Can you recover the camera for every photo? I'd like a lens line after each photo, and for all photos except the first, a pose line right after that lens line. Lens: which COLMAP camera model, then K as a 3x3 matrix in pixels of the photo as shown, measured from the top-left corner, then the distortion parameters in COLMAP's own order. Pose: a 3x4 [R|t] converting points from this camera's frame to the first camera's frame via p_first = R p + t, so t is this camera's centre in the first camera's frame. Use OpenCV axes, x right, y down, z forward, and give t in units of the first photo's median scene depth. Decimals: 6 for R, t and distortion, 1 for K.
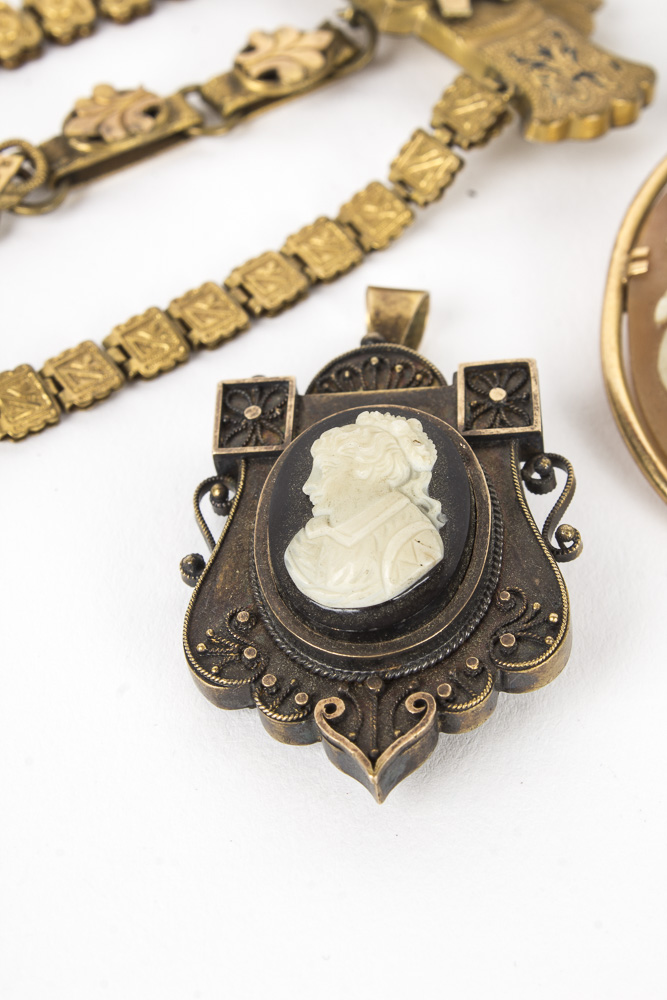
lens RADIAL K [[2212.2, 0, 335.7], [0, 2212.2, 502.4], [0, 0, 1]] dist [0.046845, 0.000000]
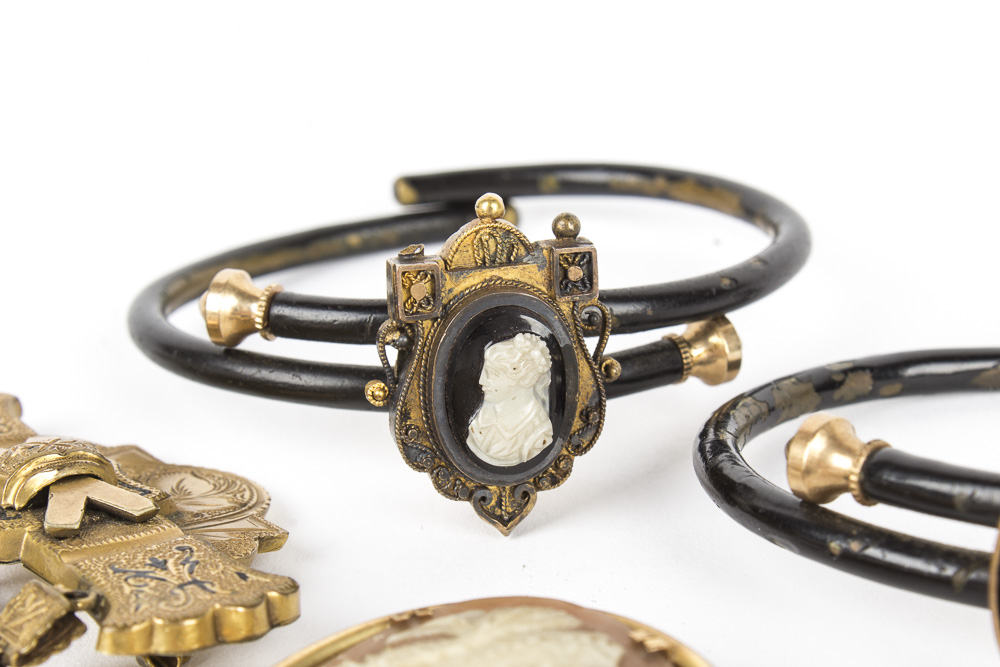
lens RADIAL K [[2212.2, 0, 495.7], [0, 2212.2, 336.3], [0, 0, 1]] dist [0.046845, 0.000000]
pose [[0.992092, -0.050574, -0.114875, 0.330576], [-0.013070, 0.868630, -0.495288, 0.129259], [0.124832, 0.492873, 0.861100, 0.296756]]
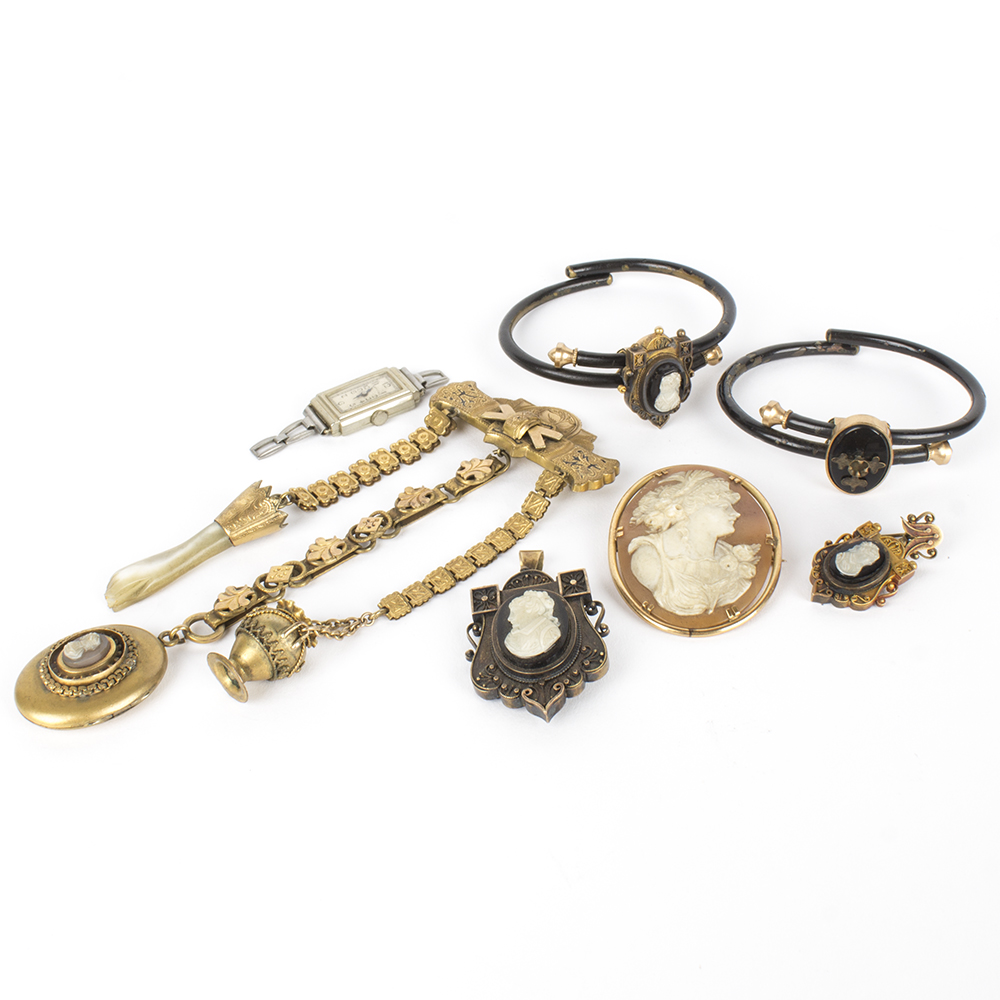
lens RADIAL K [[1548.2, 0, 496.9], [0, 1548.2, 498.4], [0, 0, 1]] dist [-0.158502, 0.000000]
pose [[0.994327, -0.098750, 0.039521, -0.080399], [0.104203, 0.978913, -0.175701, 0.164497], [-0.021337, 0.178823, 0.983650, -0.839135]]
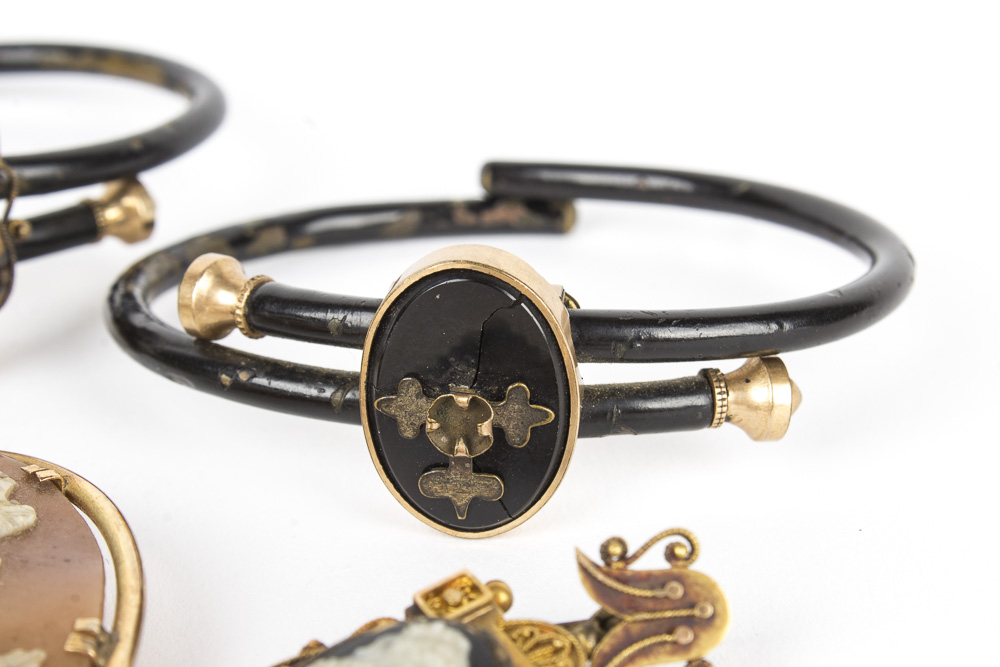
lens RADIAL K [[2212.2, 0, 498.3], [0, 2212.2, 330.6], [0, 0, 1]] dist [0.046845, 0.000000]
pose [[0.991162, -0.097347, 0.090122, 0.386734], [0.127891, 0.881689, -0.454168, 0.181126], [-0.035248, 0.461680, 0.886346, 0.274020]]
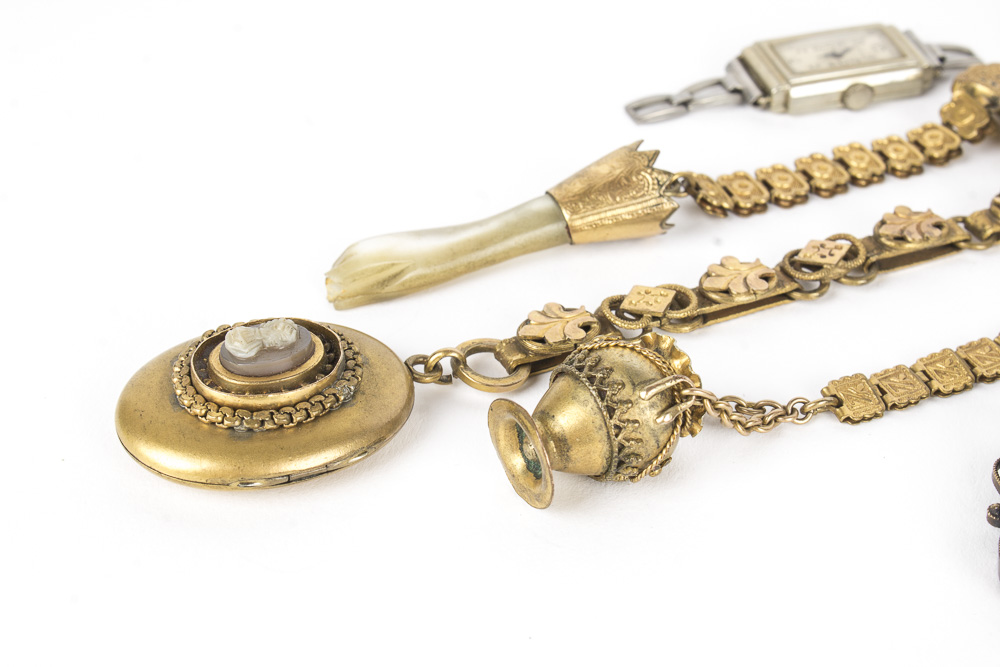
lens RADIAL K [[1793.1, 0, 499.9], [0, 1793.1, 335.9], [0, 0, 1]] dist [-0.013617, 0.000000]
pose [[0.985770, 0.097182, -0.137160, -0.207856], [-0.126261, 0.966726, -0.222485, 0.192206], [0.110975, 0.236637, 0.965240, -0.122833]]
